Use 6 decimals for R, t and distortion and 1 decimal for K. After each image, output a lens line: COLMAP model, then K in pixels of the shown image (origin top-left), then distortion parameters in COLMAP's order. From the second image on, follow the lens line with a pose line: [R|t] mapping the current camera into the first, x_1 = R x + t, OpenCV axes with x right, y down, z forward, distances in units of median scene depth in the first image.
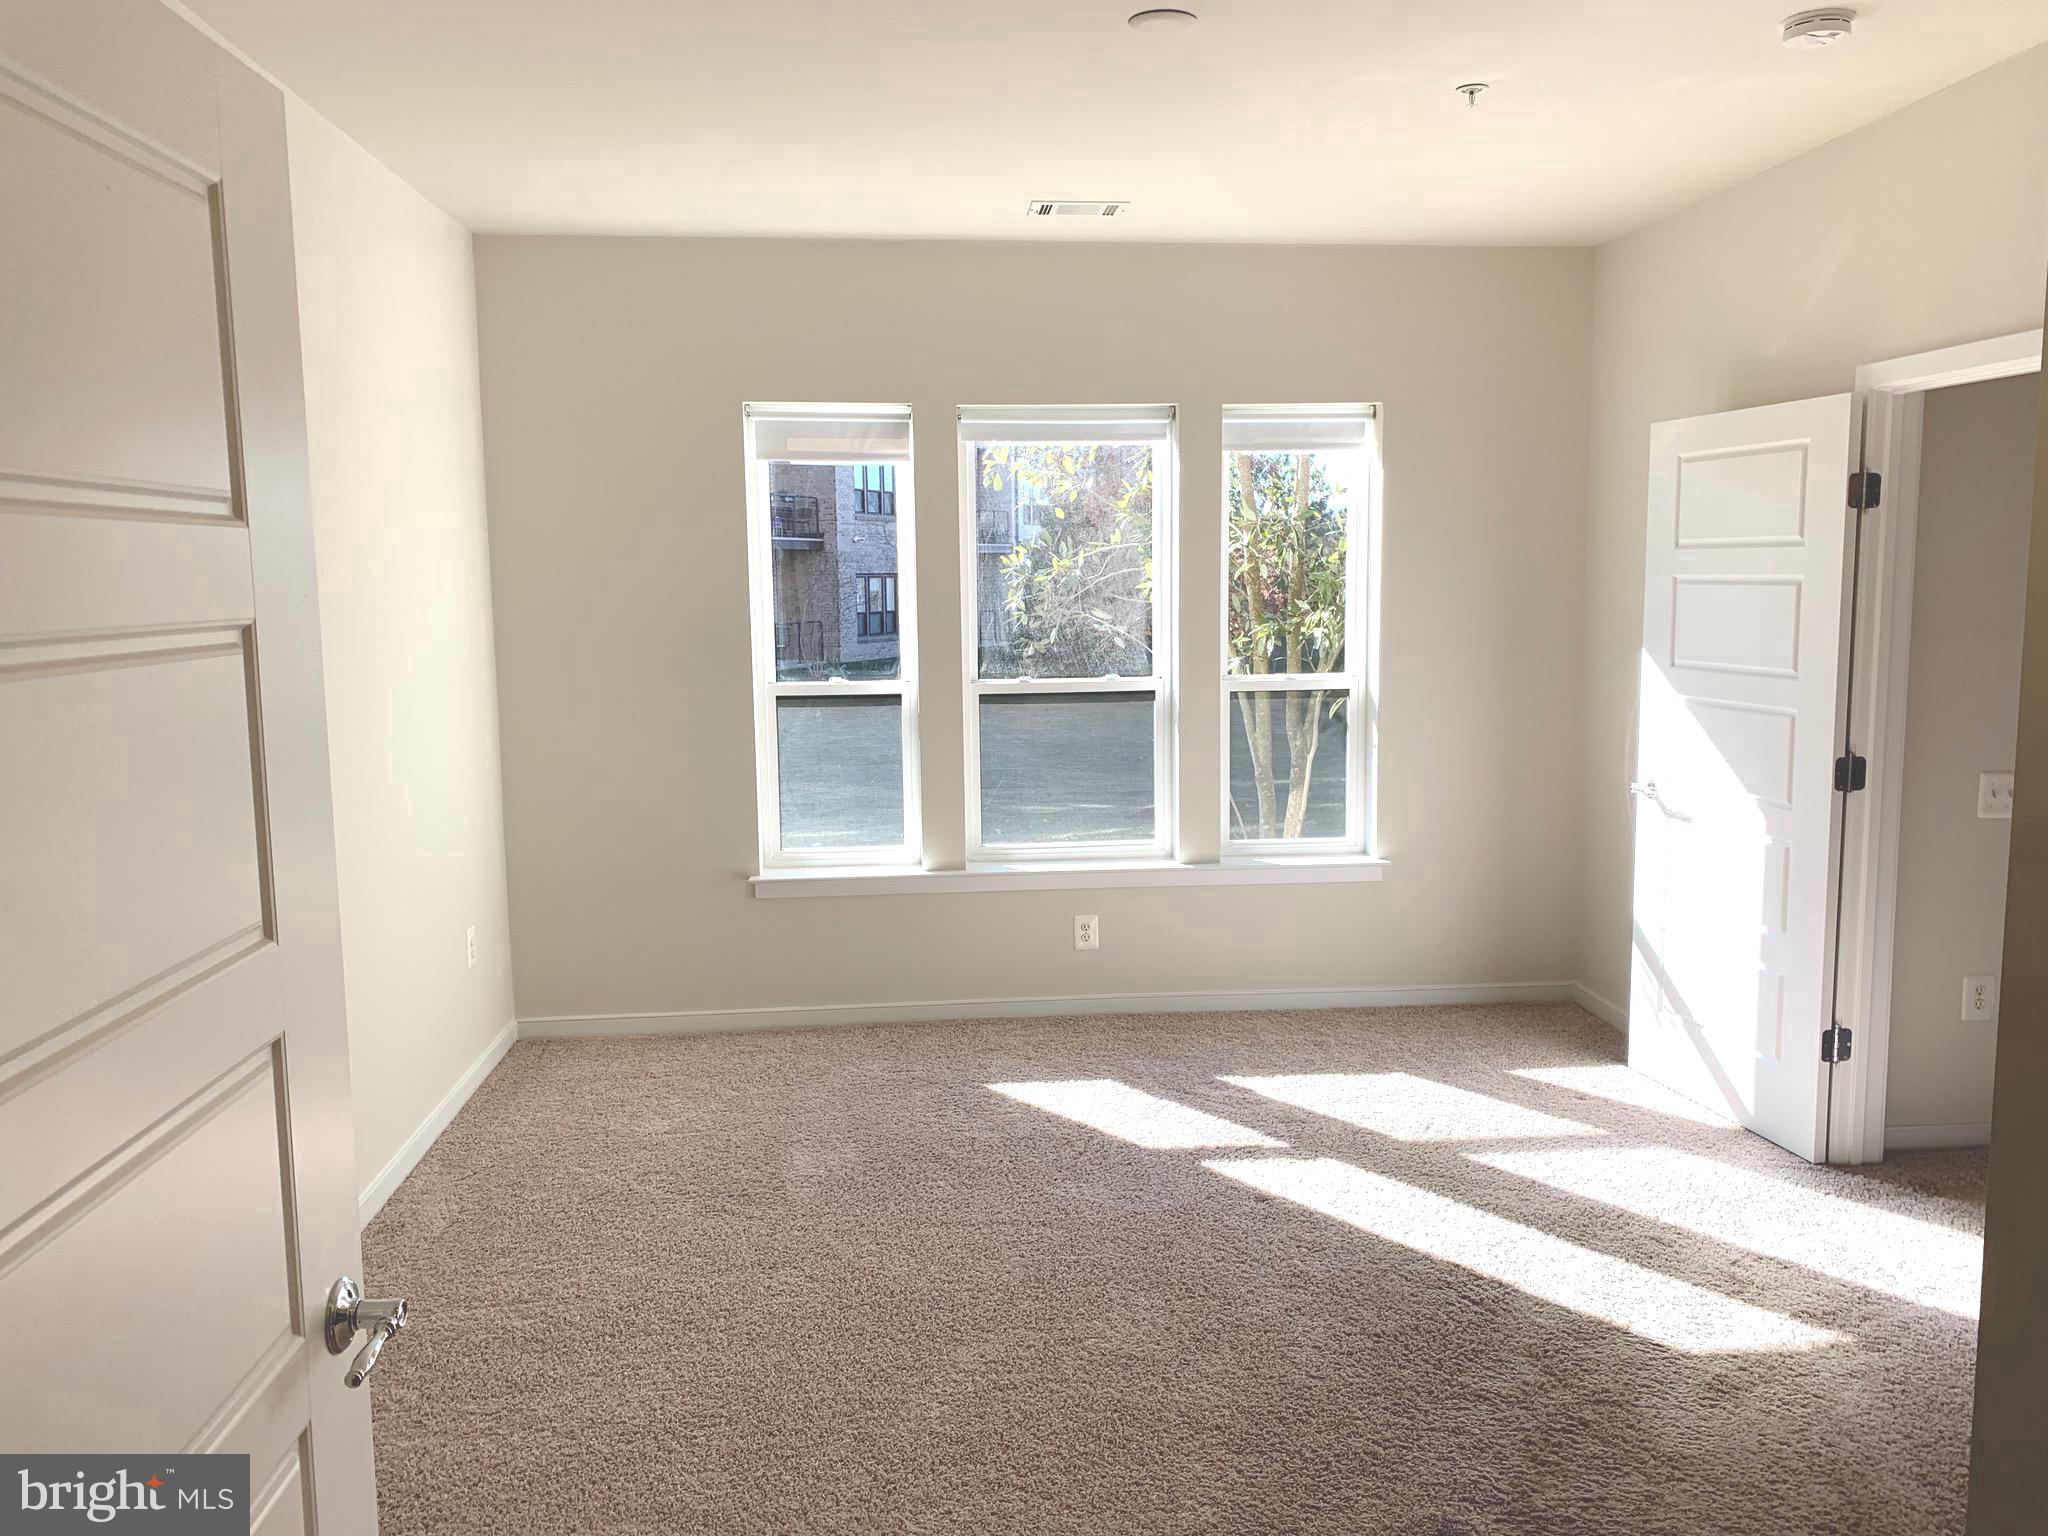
lens RADIAL K [[1565.2, 0, 1024.0], [0, 1565.2, 768.0], [0, 0, 1]] dist [0.007937, -0.019369]
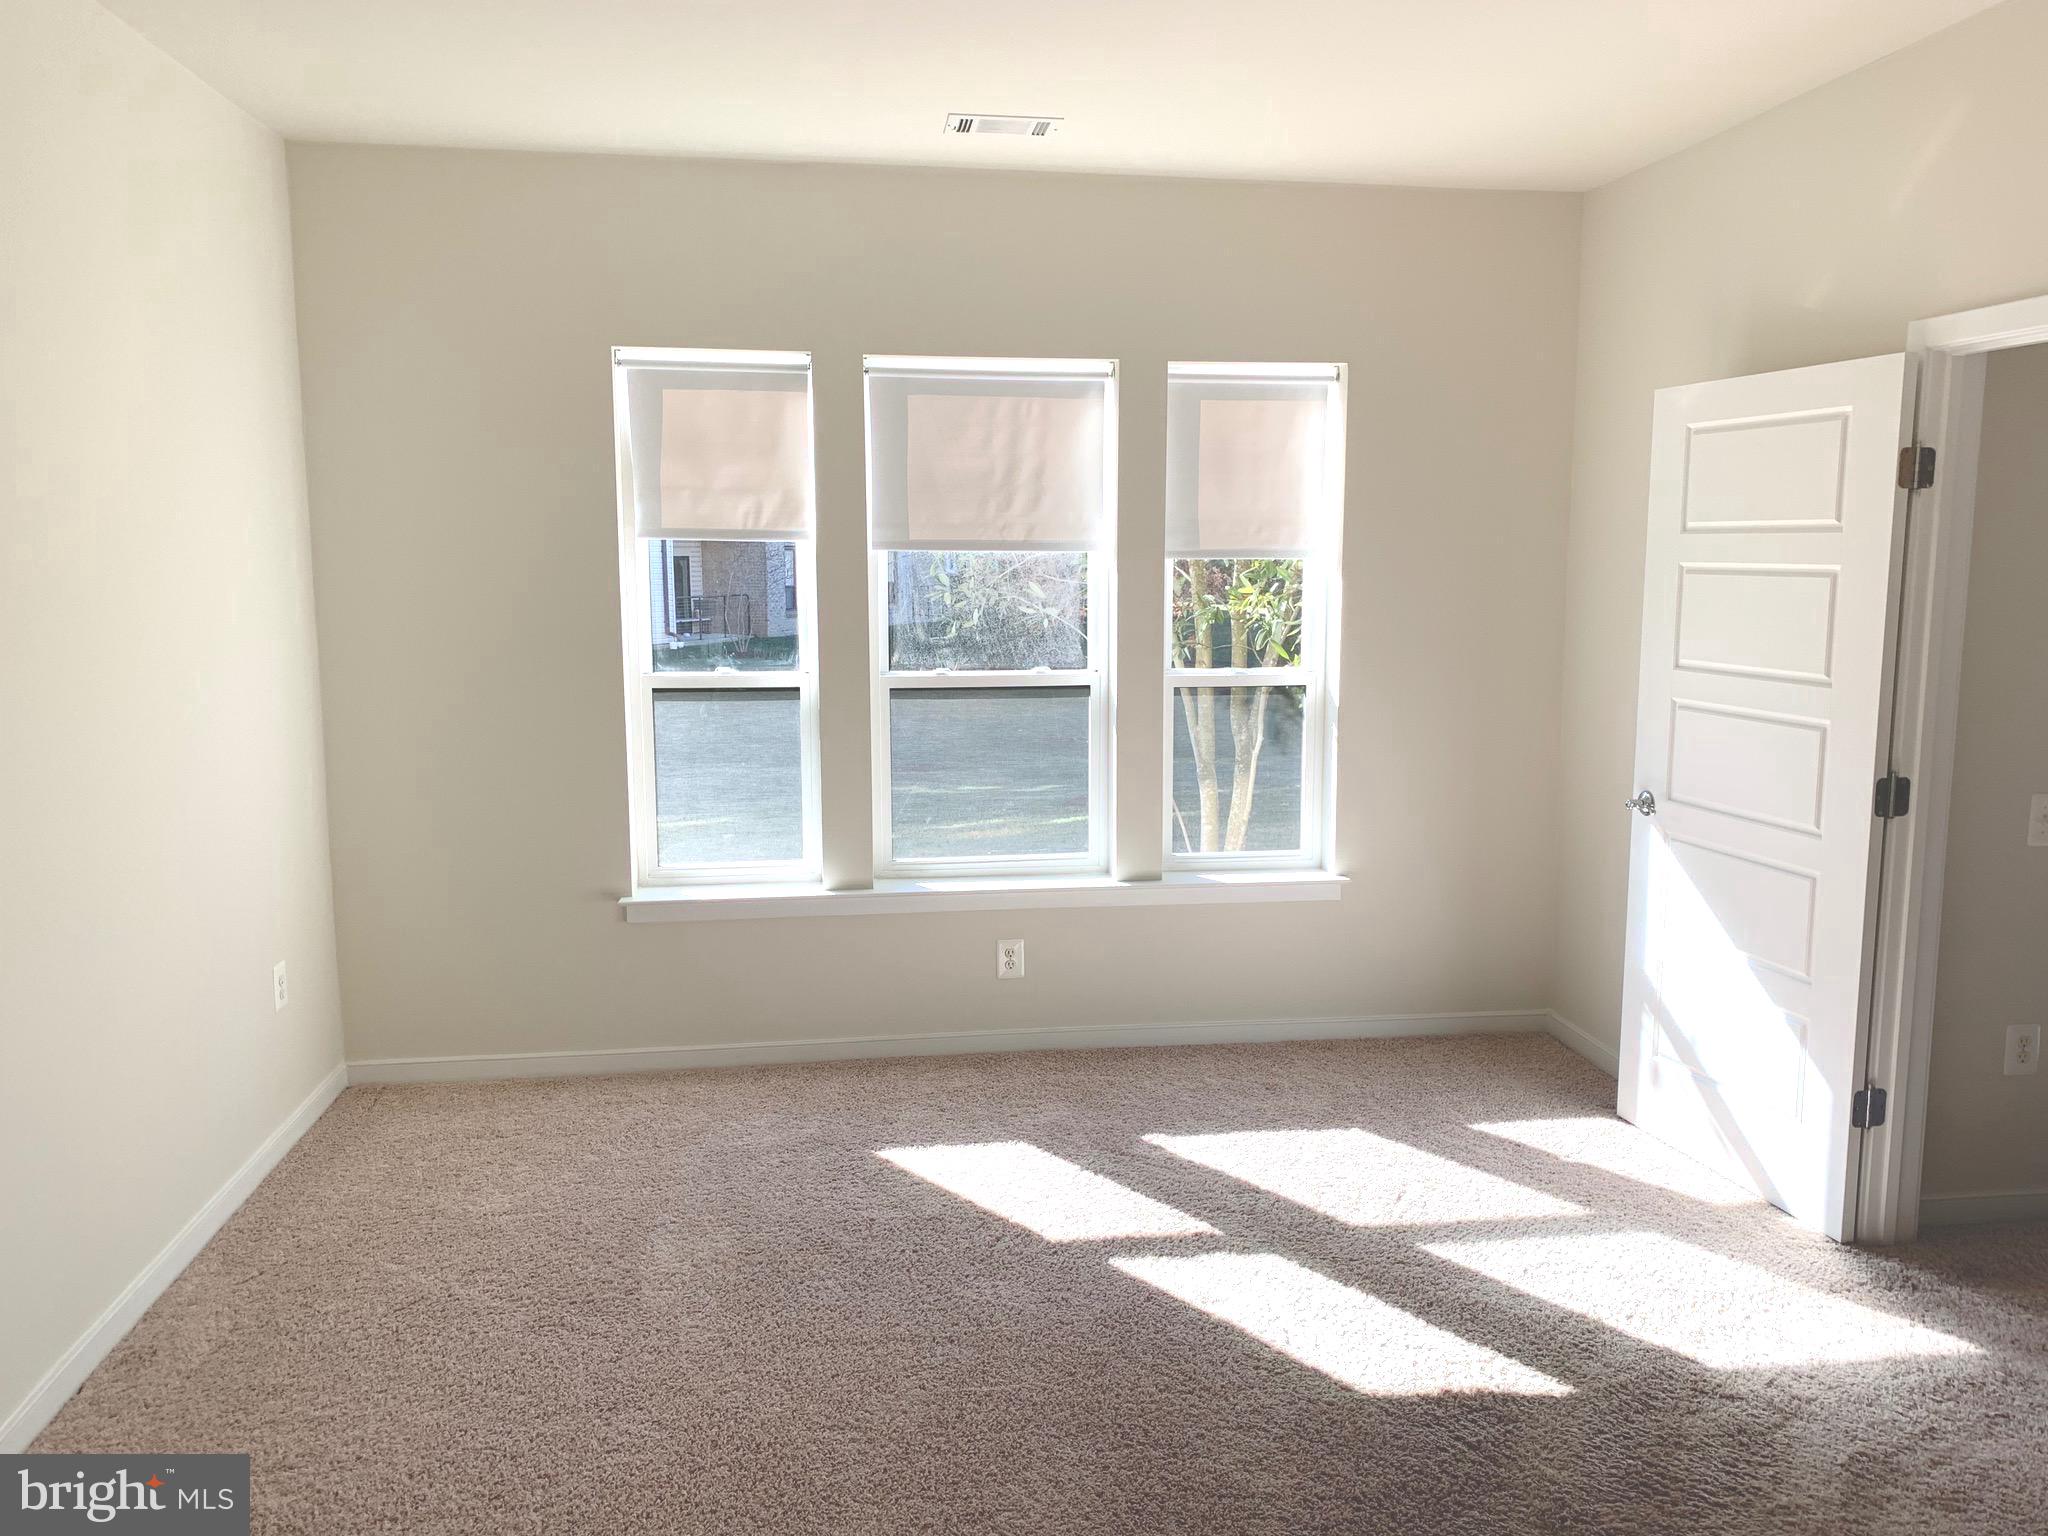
lens RADIAL K [[1533.7, 0, 1054.3], [0, 1533.7, 761.9], [0, 0, 1]] dist [0.006322, -0.008031]
pose [[0.998161, 0.005078, 0.060398, 0.012856], [-0.005942, 0.999883, 0.014125, -0.020039], [-0.060320, -0.014458, 0.998074, 0.148211]]
